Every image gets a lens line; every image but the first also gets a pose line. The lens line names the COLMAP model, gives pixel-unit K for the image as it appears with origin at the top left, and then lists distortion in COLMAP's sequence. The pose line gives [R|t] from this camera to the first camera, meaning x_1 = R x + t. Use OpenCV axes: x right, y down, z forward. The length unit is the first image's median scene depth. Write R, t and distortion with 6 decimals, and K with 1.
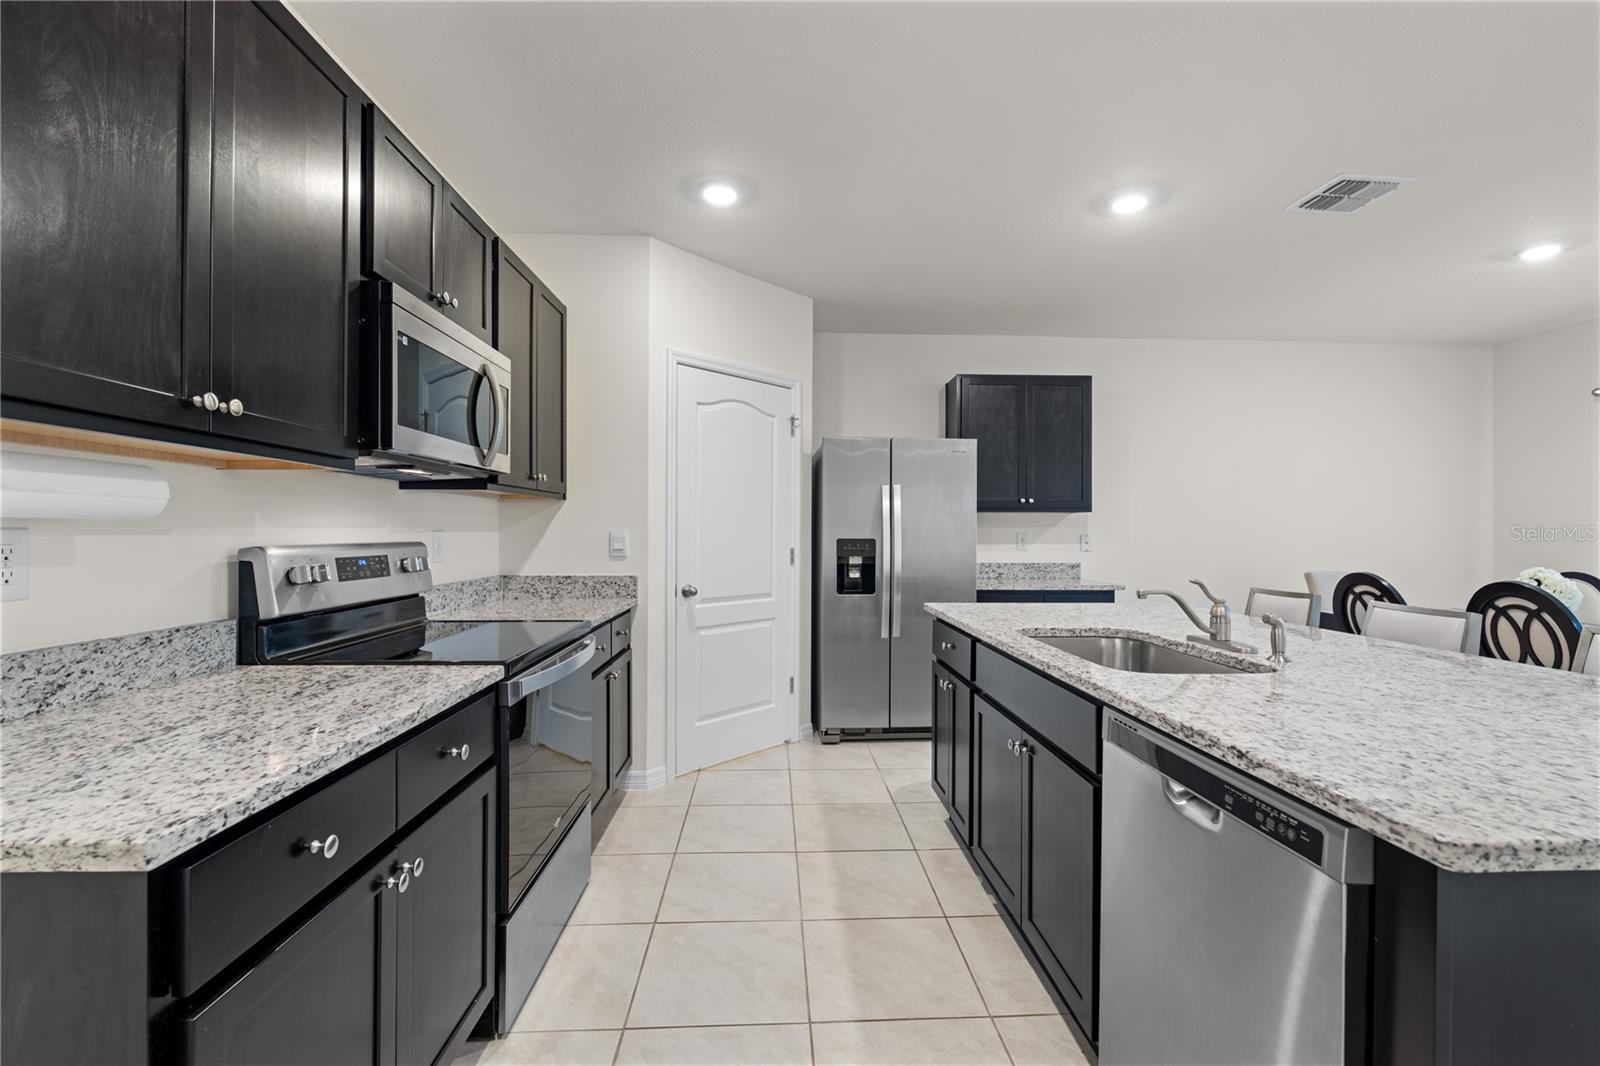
lens RADIAL K [[693.8, 0, 800.0], [0, 693.8, 533.0], [0, 0, 1]] dist [-0.001846, -0.000846]
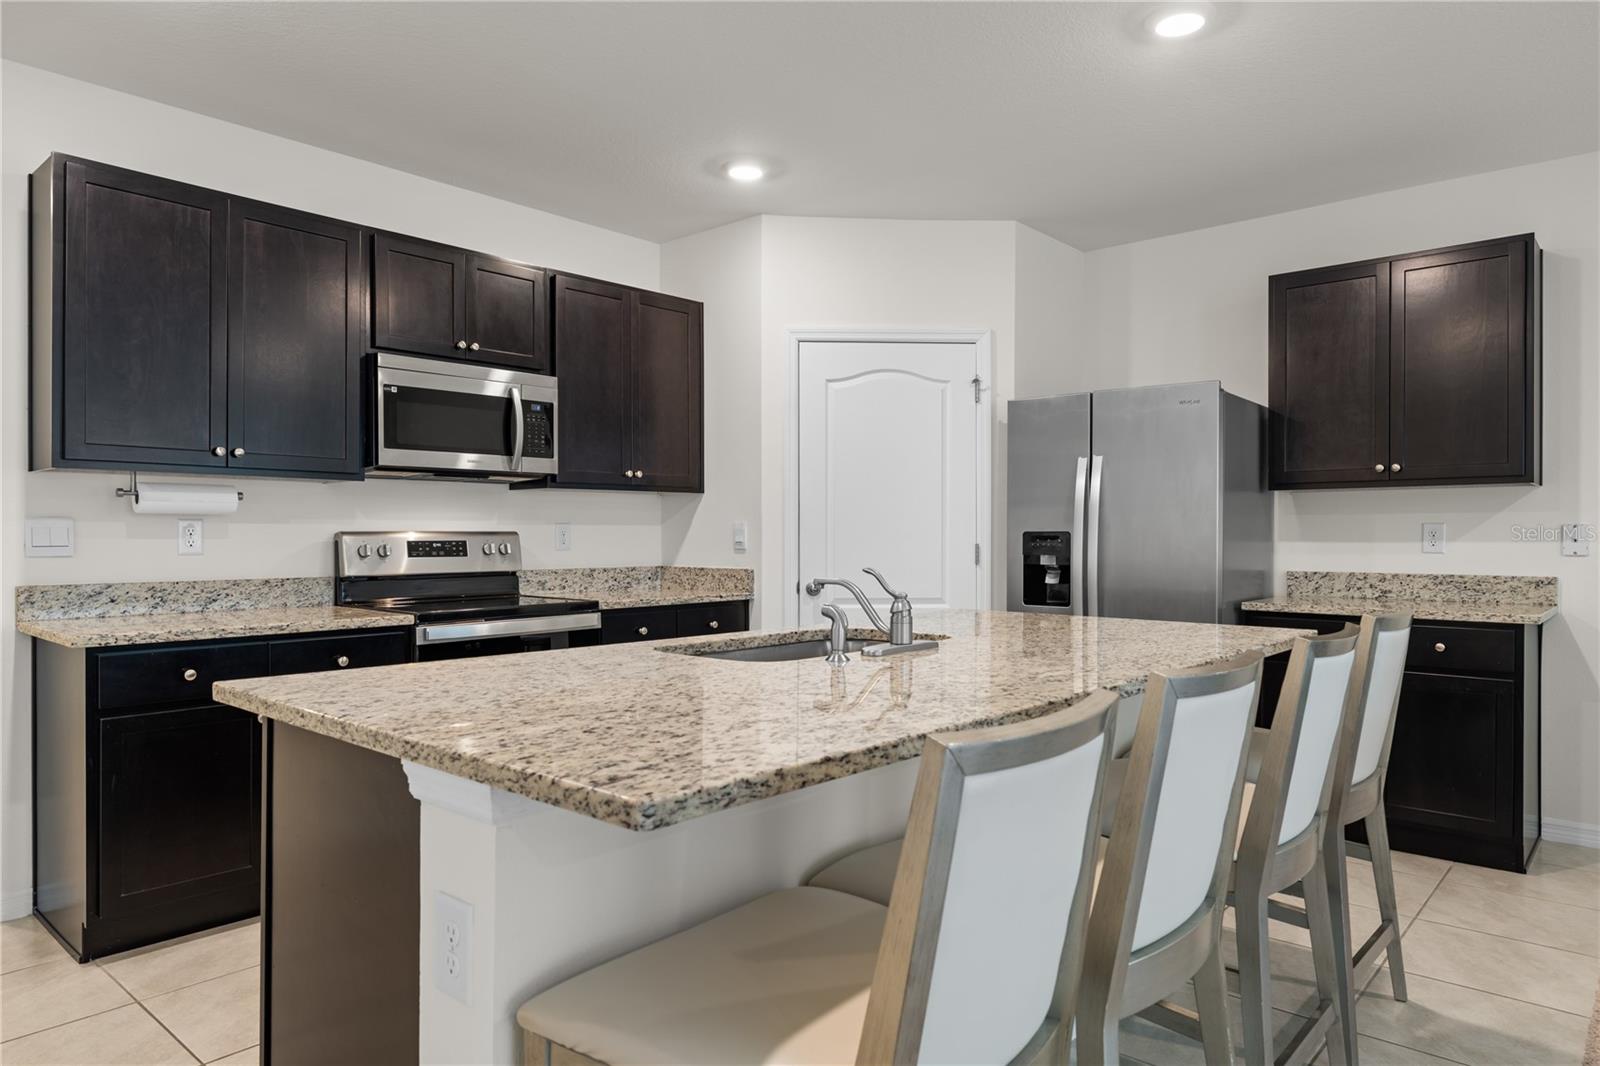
lens RADIAL K [[997.5, 0, 799.3], [0, 997.5, 539.1], [0, 0, 1]] dist [0.000253, 0.000342]
pose [[0.719968, -0.000139, -0.694007, 1.287677], [0.001267, 0.999999, 0.001113, 0.029864], [0.694006, -0.001681, 0.719967, 0.074350]]
